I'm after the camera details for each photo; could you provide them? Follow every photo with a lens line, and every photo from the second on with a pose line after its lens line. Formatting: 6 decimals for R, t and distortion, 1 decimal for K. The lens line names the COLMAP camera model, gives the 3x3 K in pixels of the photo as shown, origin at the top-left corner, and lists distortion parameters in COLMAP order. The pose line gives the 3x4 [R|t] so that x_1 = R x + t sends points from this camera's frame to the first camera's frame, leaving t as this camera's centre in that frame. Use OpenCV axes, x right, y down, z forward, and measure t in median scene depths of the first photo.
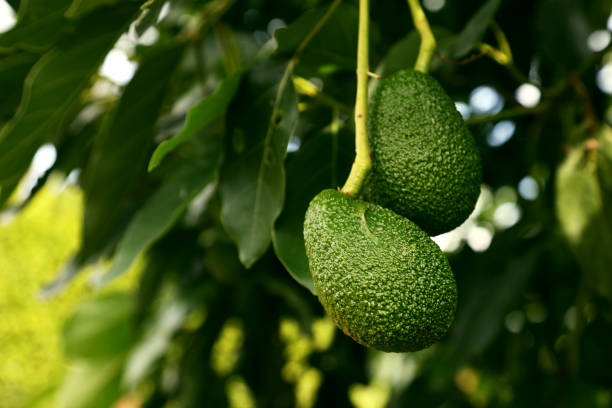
lens RADIAL K [[823.1, 0, 306.0], [0, 823.1, 203.5], [0, 0, 1]] dist [-0.025601, 0.000000]
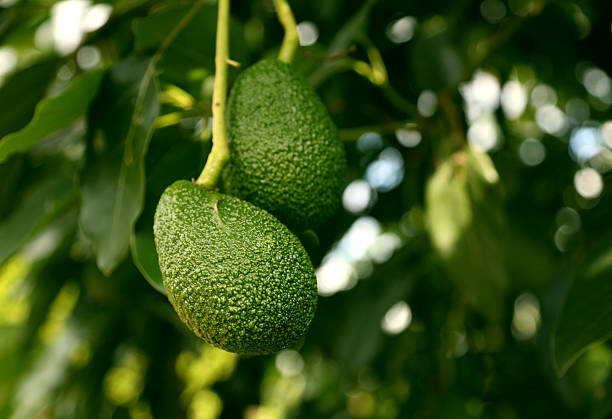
lens RADIAL K [[761.4, 0, 305.9], [0, 761.4, 210.0], [0, 0, 1]] dist [0.029274, 0.000000]
pose [[0.991798, 0.001172, 0.127806, 0.056091], [0.003426, 0.999355, -0.035751, 0.046849], [-0.127766, 0.035896, 0.991155, 0.132449]]
